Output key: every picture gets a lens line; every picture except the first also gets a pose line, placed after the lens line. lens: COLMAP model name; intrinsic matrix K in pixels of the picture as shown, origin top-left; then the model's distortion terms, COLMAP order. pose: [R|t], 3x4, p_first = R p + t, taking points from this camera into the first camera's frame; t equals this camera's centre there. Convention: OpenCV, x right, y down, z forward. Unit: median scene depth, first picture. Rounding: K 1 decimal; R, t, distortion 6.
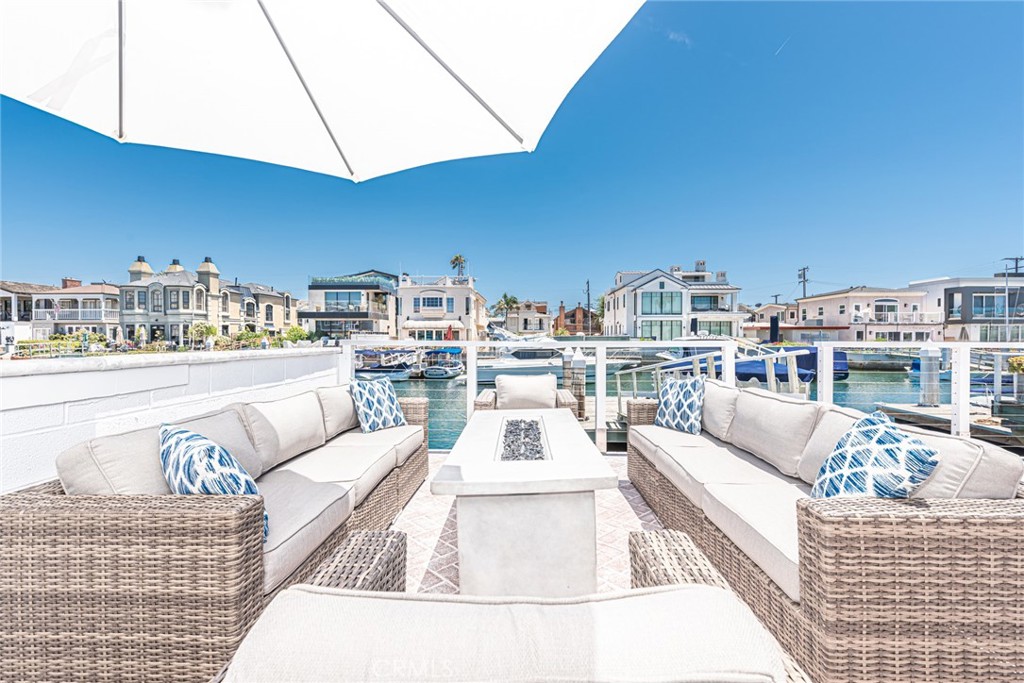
lens RADIAL K [[438.5, 0, 513.4], [0, 438.5, 340.6], [0, 0, 1]] dist [0.000326, 0.000084]
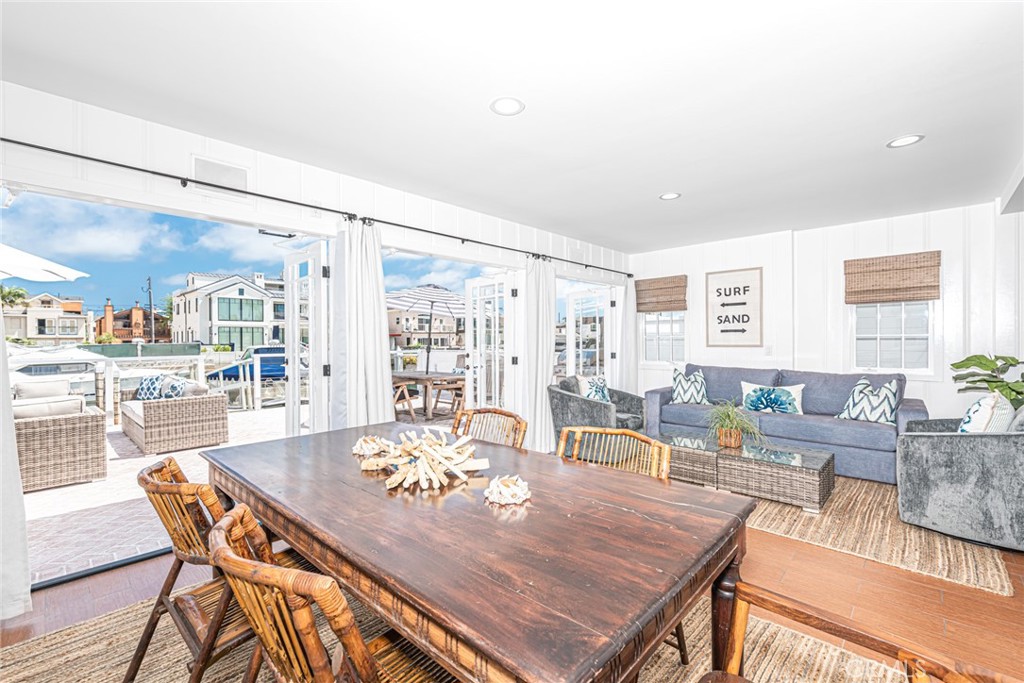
lens RADIAL K [[439.6, 0, 515.0], [0, 439.6, 341.4], [0, 0, 1]] dist [-0.000081, -0.000099]
pose [[0.660066, -0.007302, 0.751172, -0.003506], [0.012365, 0.999923, -0.001145, -0.004173], [-0.751106, 0.010044, 0.660105, -0.128402]]
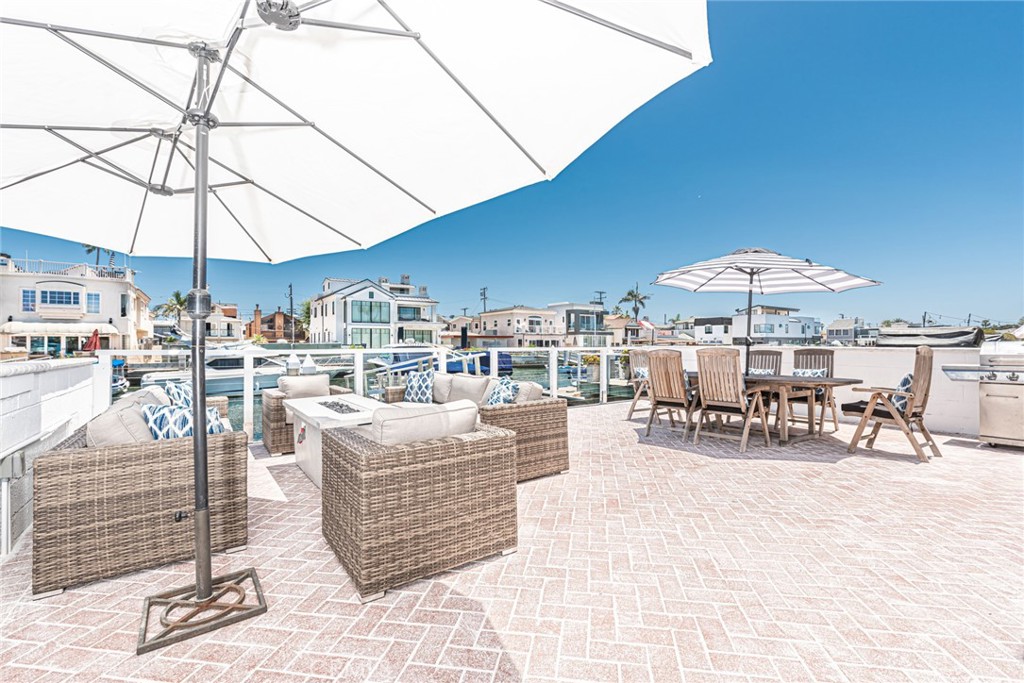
lens RADIAL K [[438.5, 0, 513.4], [0, 438.5, 340.6], [0, 0, 1]] dist [0.000326, 0.000084]
pose [[0.796075, 0.001786, 0.605196, -0.025272], [0.007948, 0.999879, -0.013404, -0.000241], [-0.605146, 0.015481, 0.795964, -0.039337]]
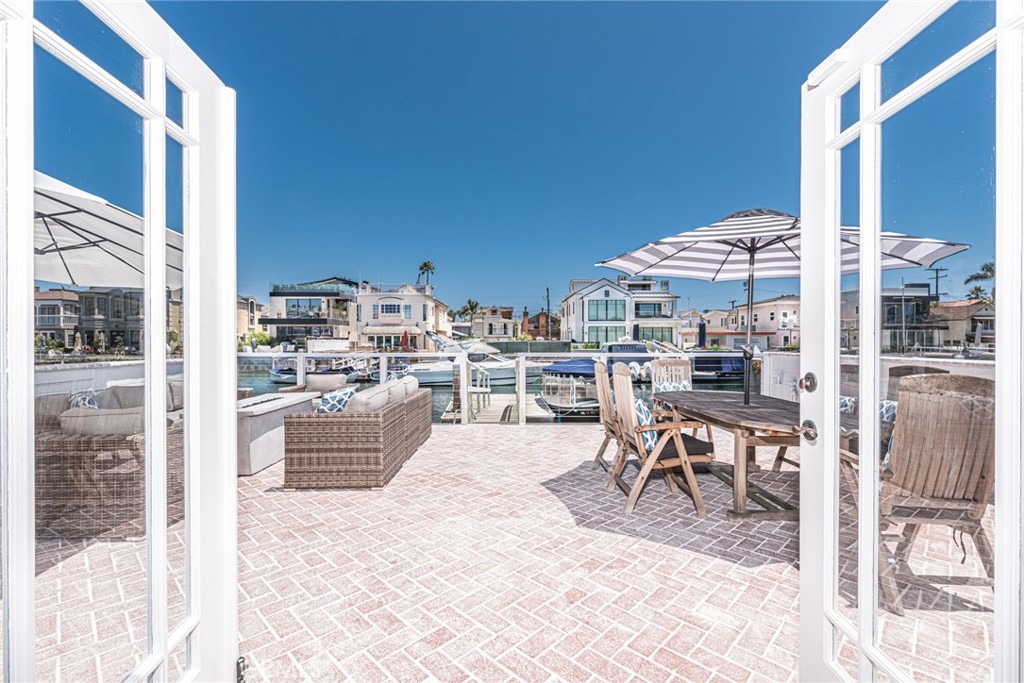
lens RADIAL K [[439.6, 0, 515.0], [0, 439.6, 341.4], [0, 0, 1]] dist [-0.000081, -0.000099]
pose [[0.998887, -0.001366, 0.047138, 0.061918], [0.001646, 0.999981, -0.005909, -0.003141], [-0.047129, 0.005980, 0.998871, -0.062513]]
